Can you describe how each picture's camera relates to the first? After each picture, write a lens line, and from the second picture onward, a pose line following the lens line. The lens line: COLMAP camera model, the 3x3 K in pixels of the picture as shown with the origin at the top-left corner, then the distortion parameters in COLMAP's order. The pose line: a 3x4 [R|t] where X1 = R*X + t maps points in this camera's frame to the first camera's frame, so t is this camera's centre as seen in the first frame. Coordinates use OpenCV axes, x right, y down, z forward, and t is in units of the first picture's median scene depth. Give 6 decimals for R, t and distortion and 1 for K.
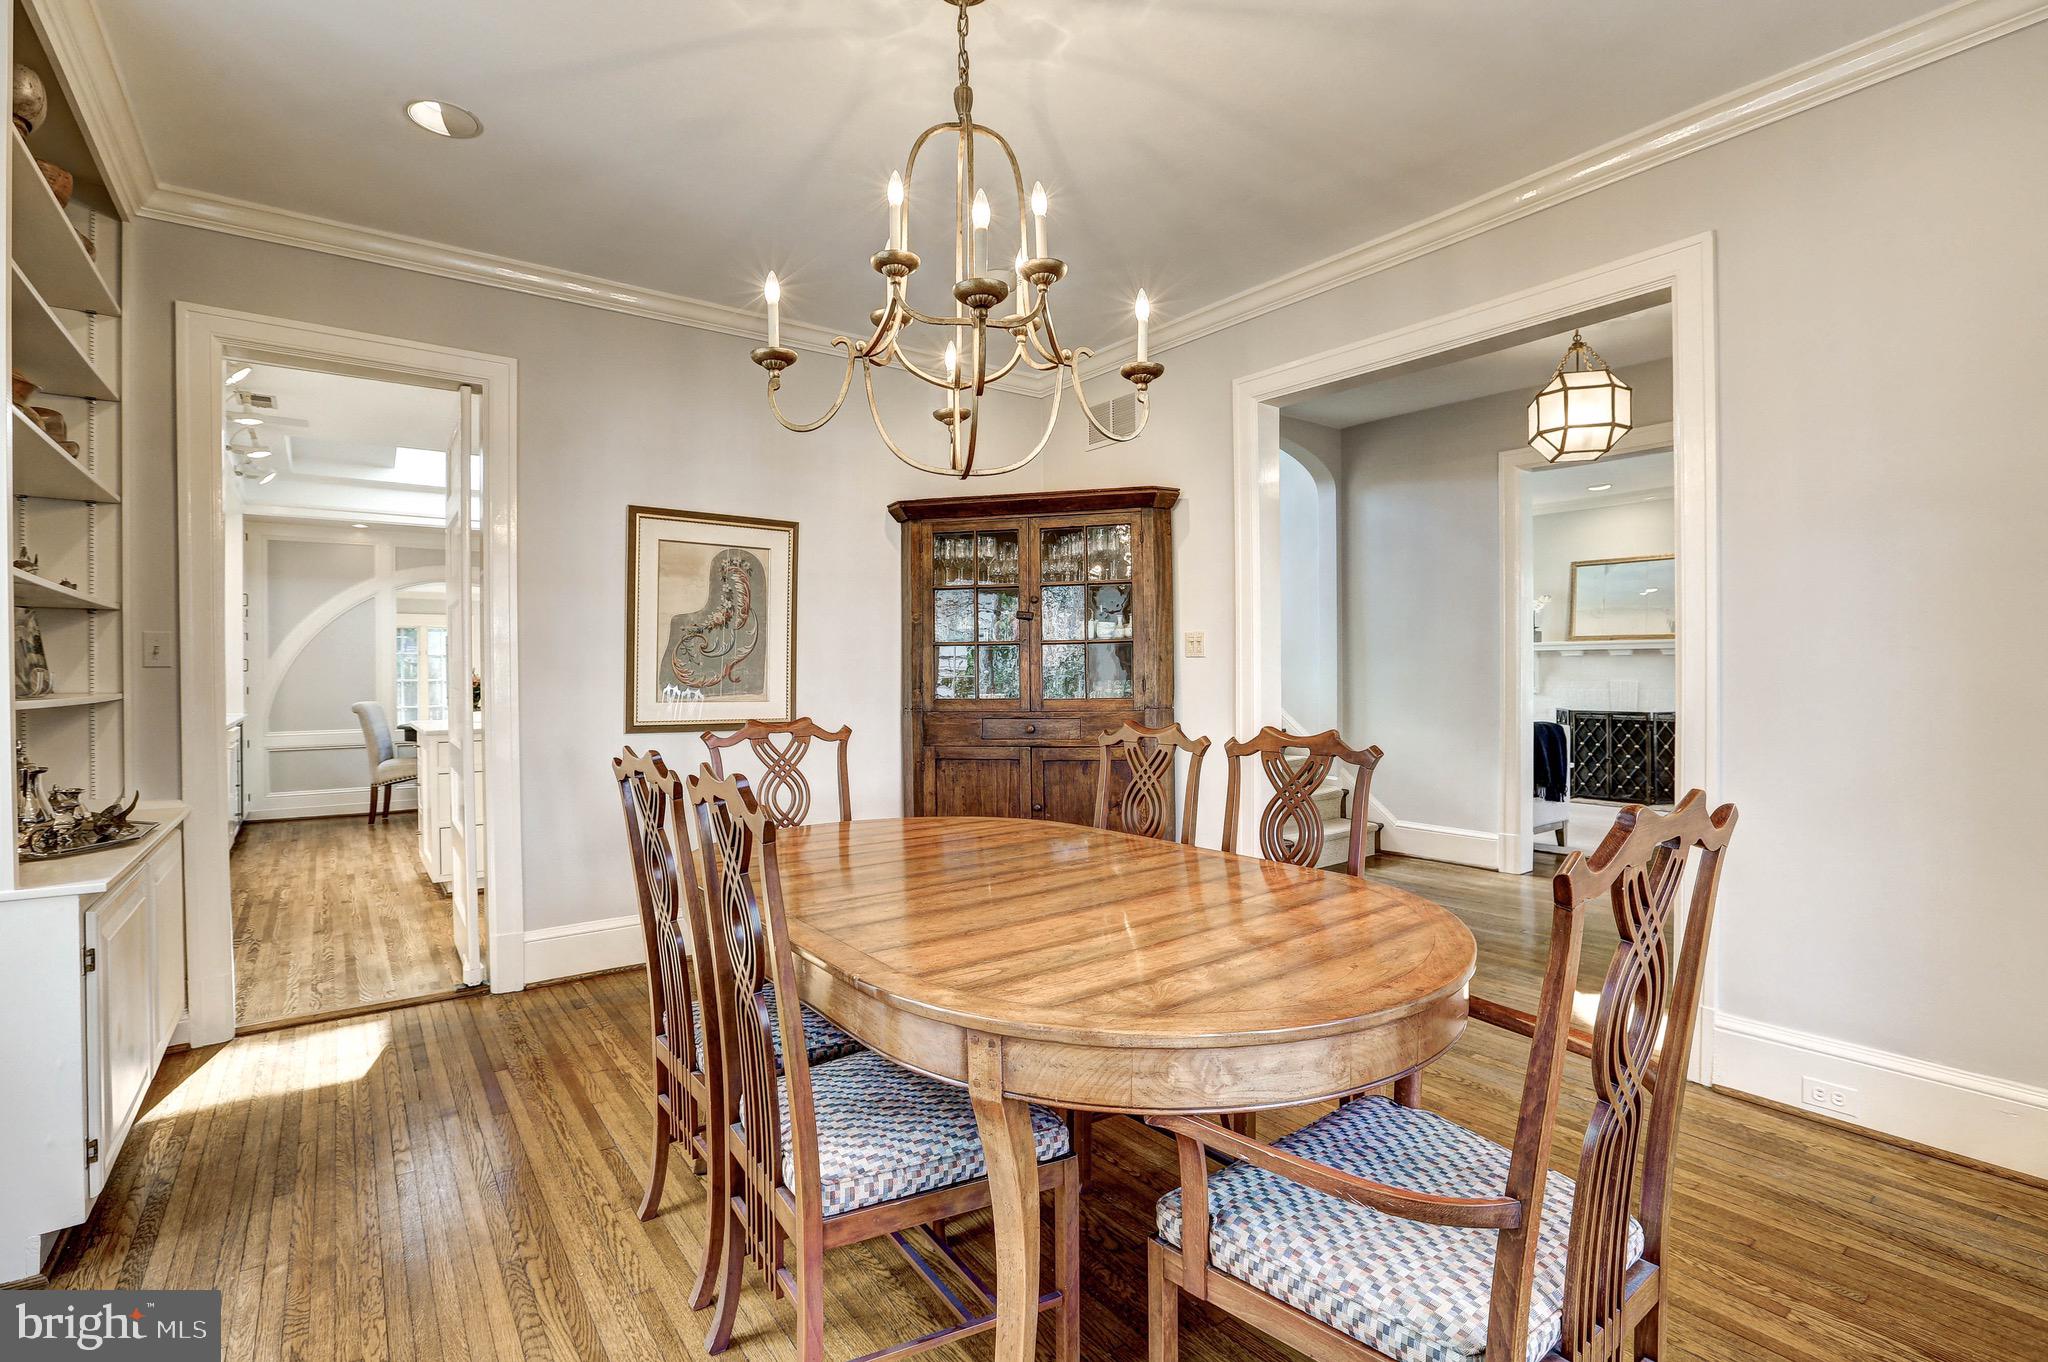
lens RADIAL K [[940.4, 0, 1006.7], [0, 940.4, 674.6], [0, 0, 1]] dist [-0.002061, 0.000775]
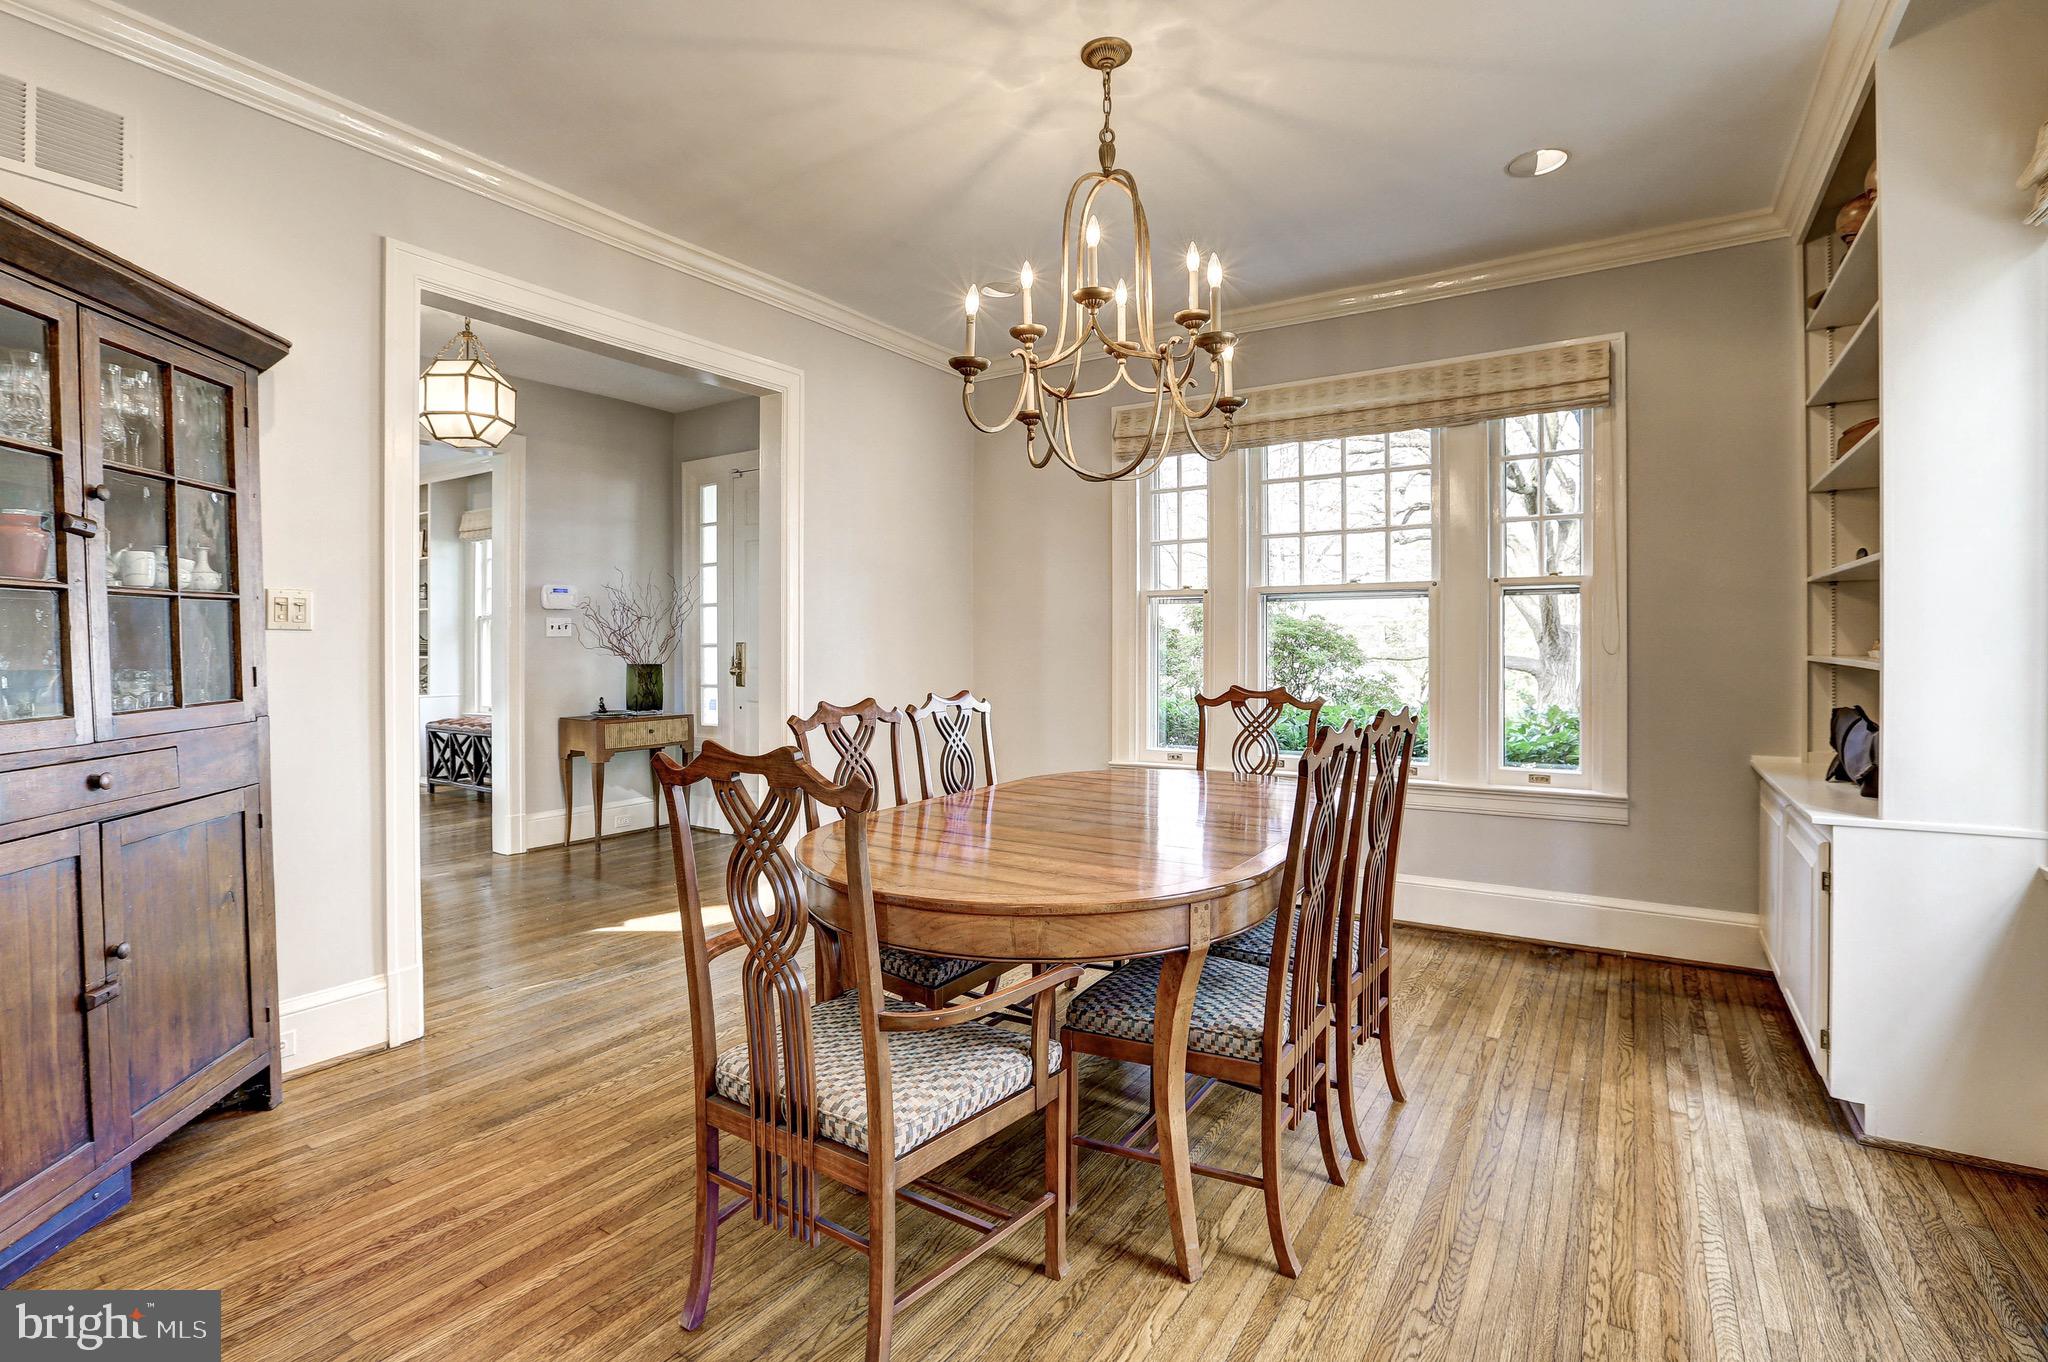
lens RADIAL K [[945.9, 0, 1036.4], [0, 945.9, 642.0], [0, 0, 1]] dist [-0.043232, 0.014592]
pose [[-0.393441, 0.001461, 0.919349, -0.705109], [0.004829, 0.999988, 0.000477, -0.010090], [-0.919337, 0.004627, -0.393443, 1.014024]]
